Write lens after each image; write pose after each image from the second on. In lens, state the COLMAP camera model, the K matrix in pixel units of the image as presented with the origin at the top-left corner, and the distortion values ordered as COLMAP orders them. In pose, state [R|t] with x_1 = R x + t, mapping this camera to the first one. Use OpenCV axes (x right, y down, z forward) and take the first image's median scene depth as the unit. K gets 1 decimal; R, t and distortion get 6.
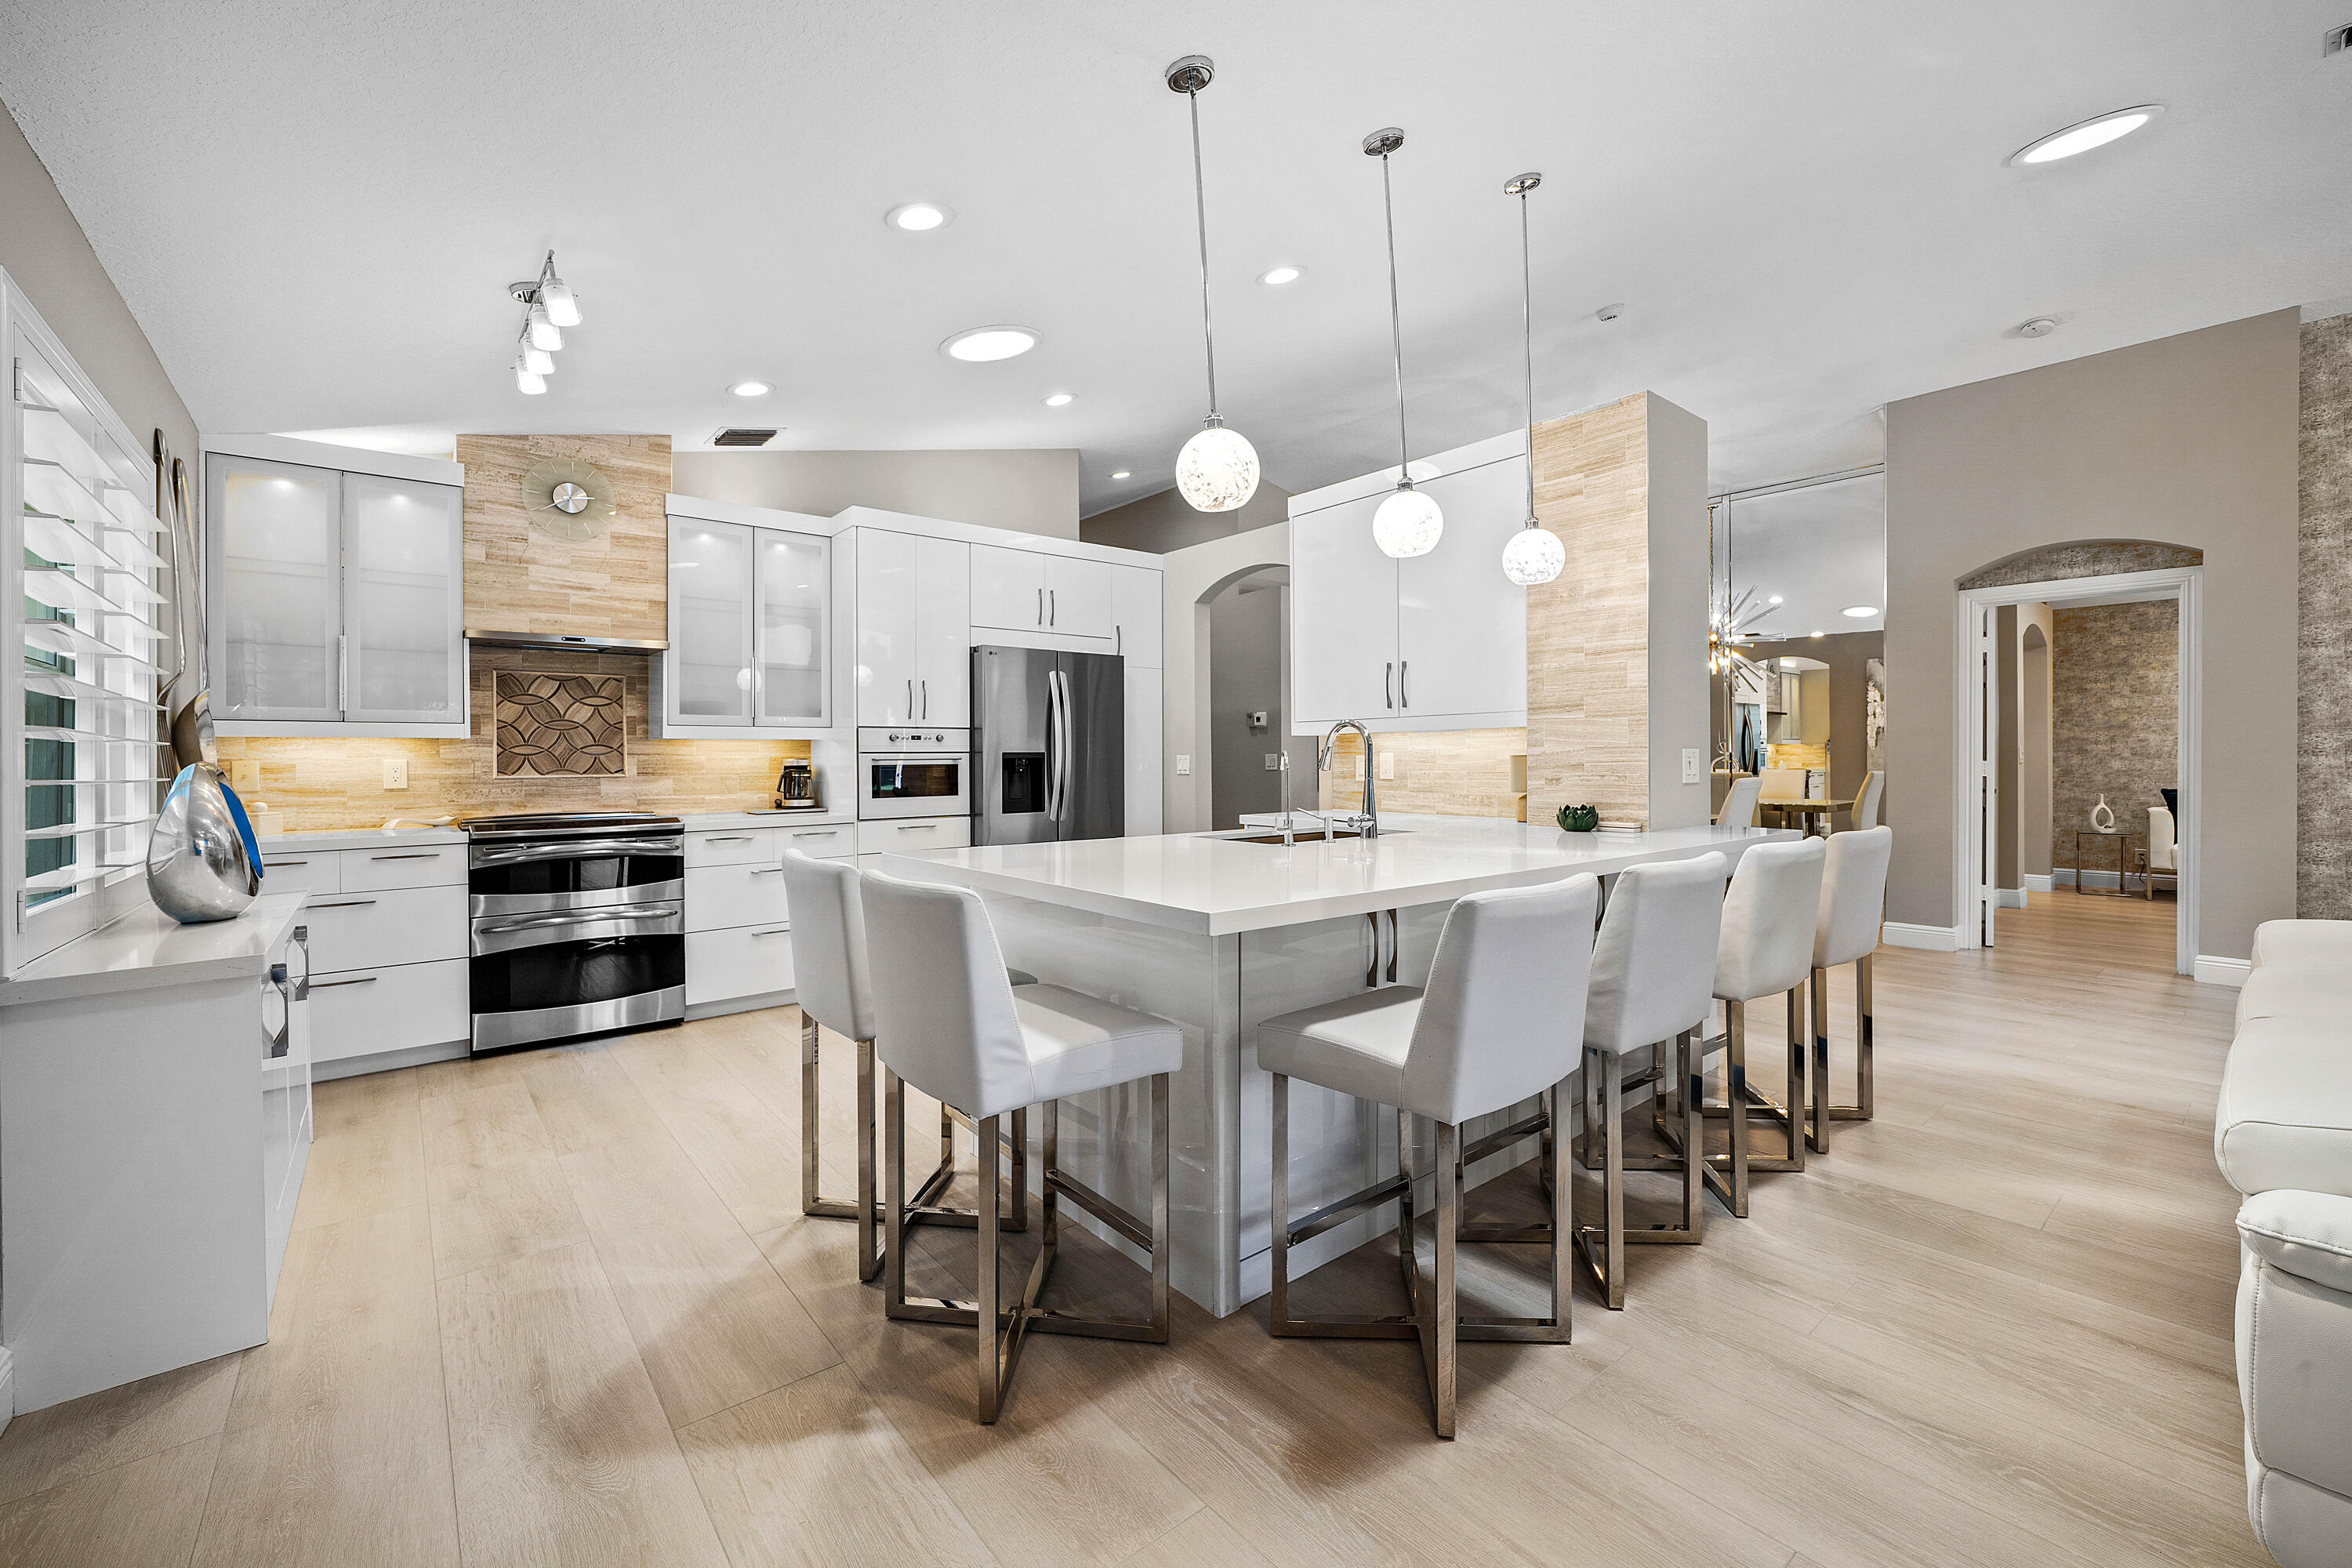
lens RADIAL K [[964.5, 0, 1198.2], [0, 964.5, 767.7], [0, 0, 1]] dist [0.000958, -0.000647]
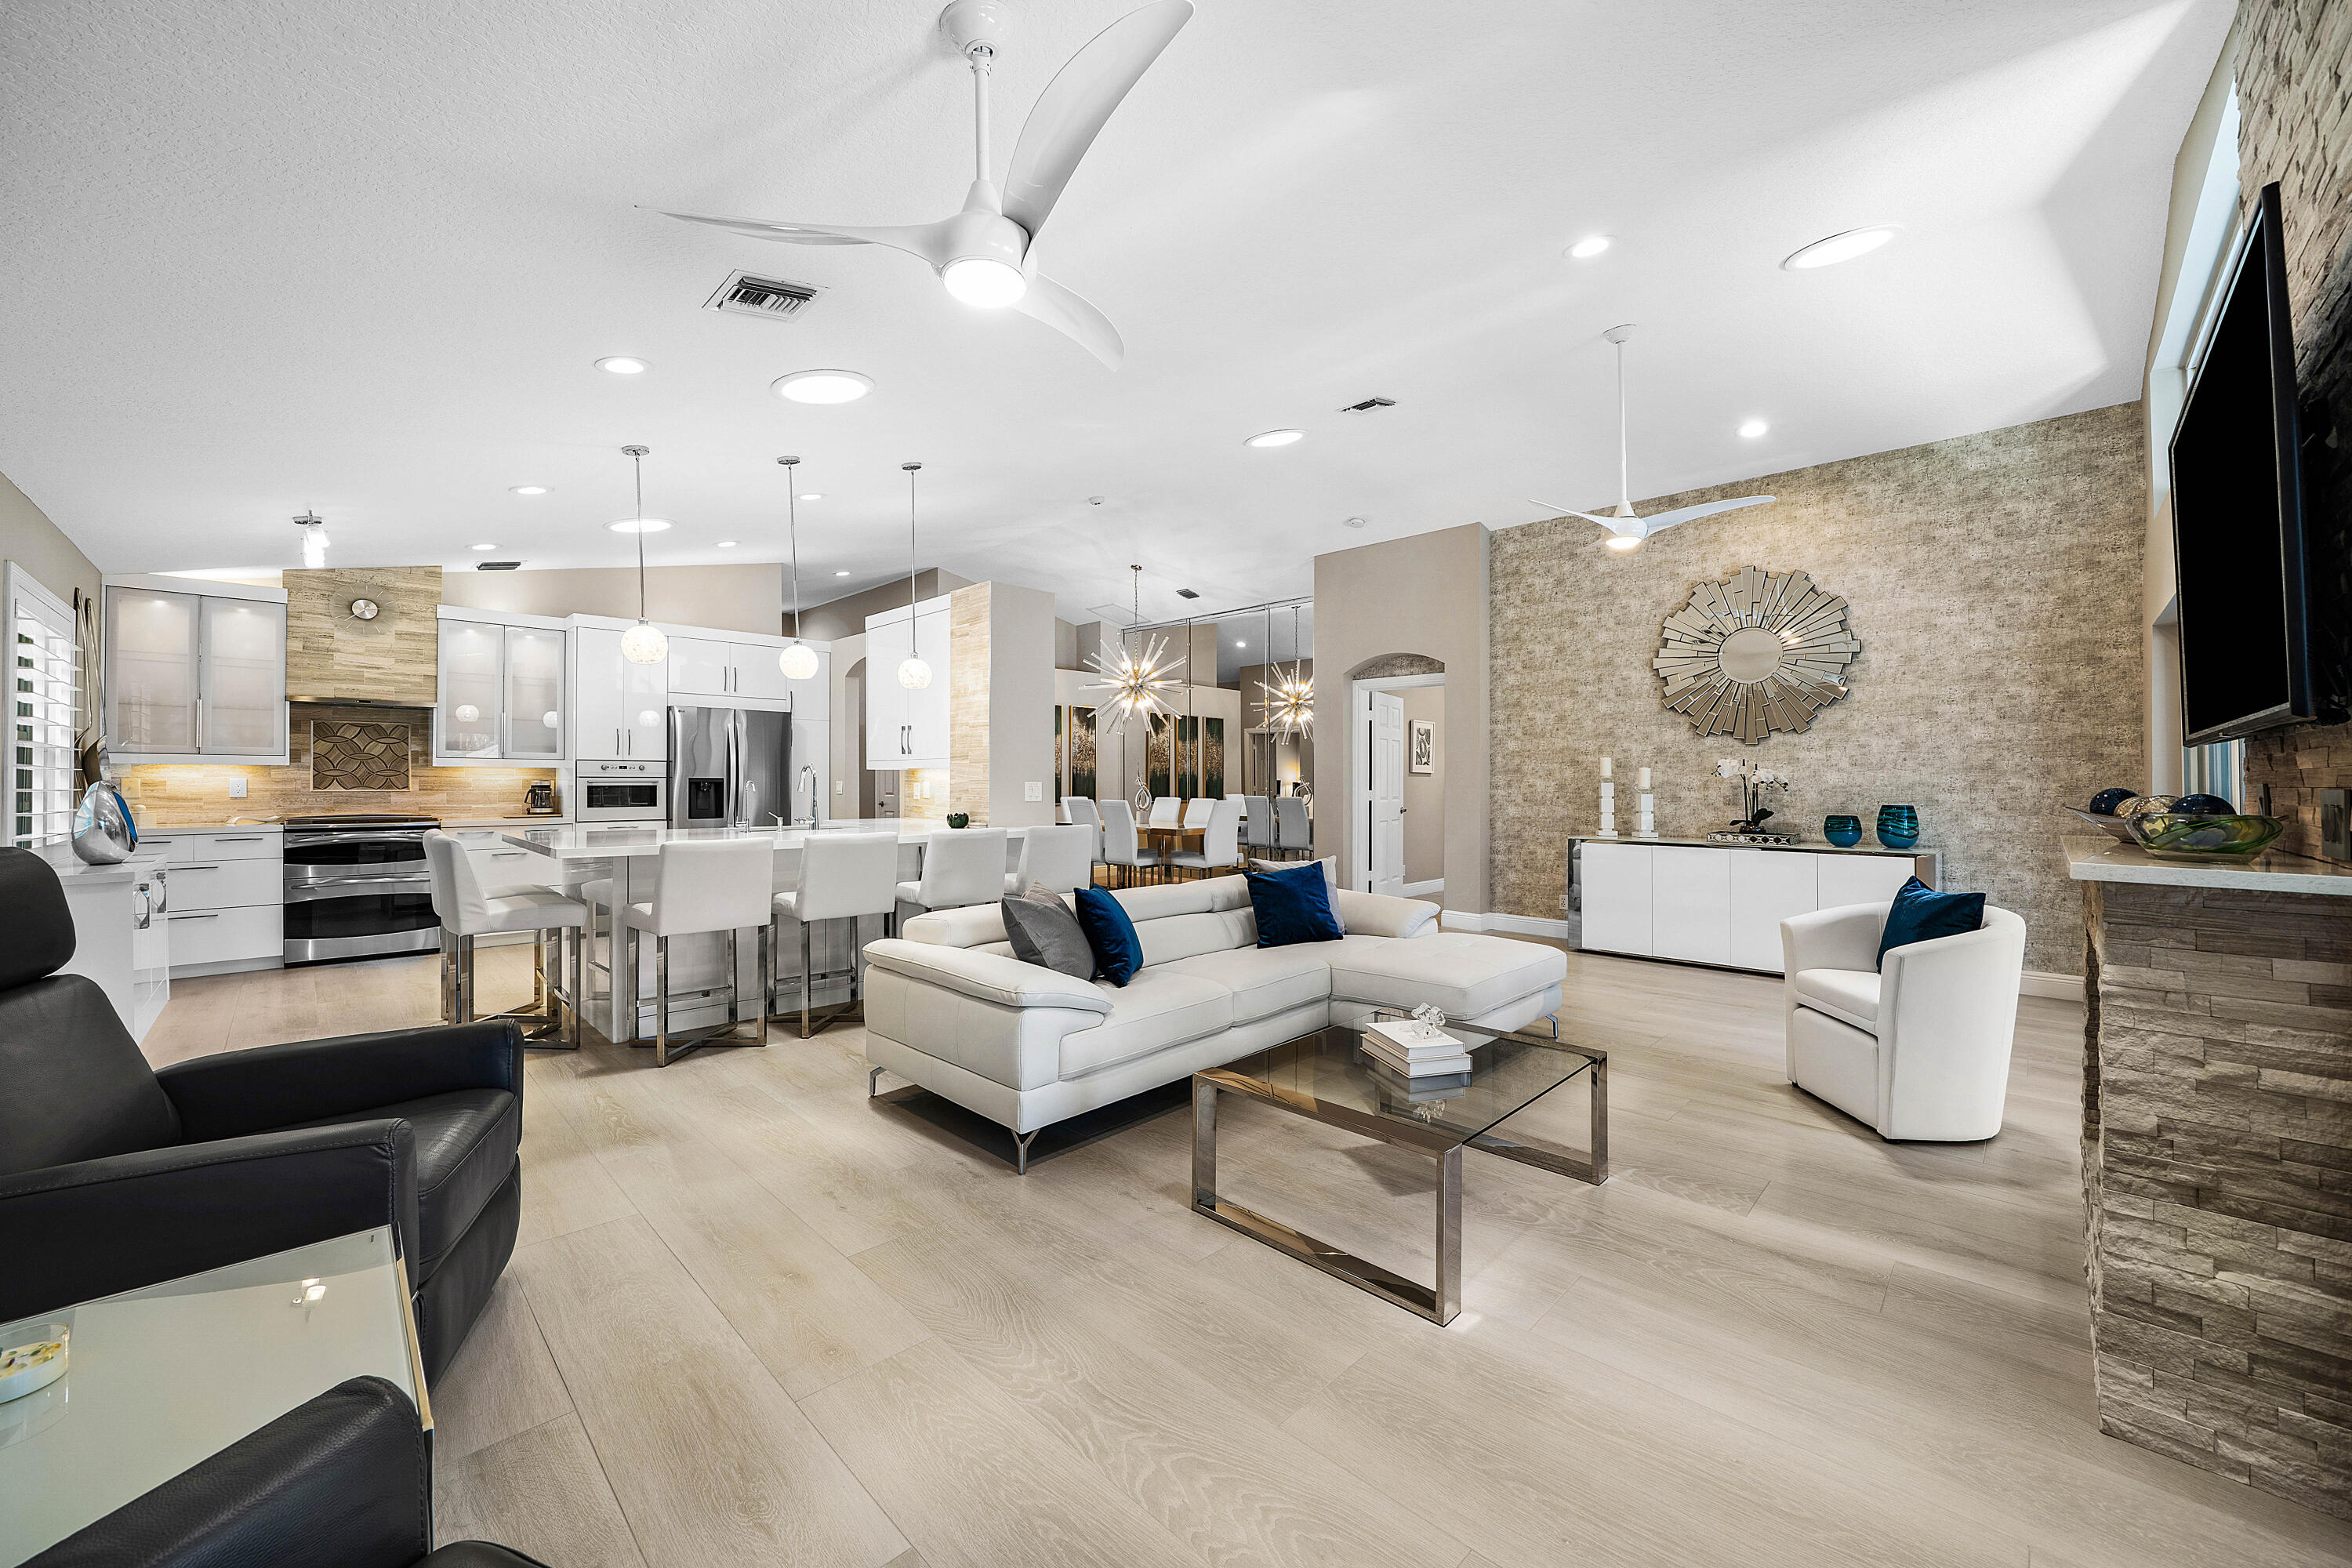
lens RADIAL K [[887.1, 0, 1186.1], [0, 887.1, 788.5], [0, 0, 1]] dist [-0.009552, 0.001613]
pose [[0.995674, 0.011652, 0.092182, 0.501346], [-0.011478, 0.999931, -0.002422, -0.005669], [-0.092204, 0.001353, 0.995739, -0.493216]]
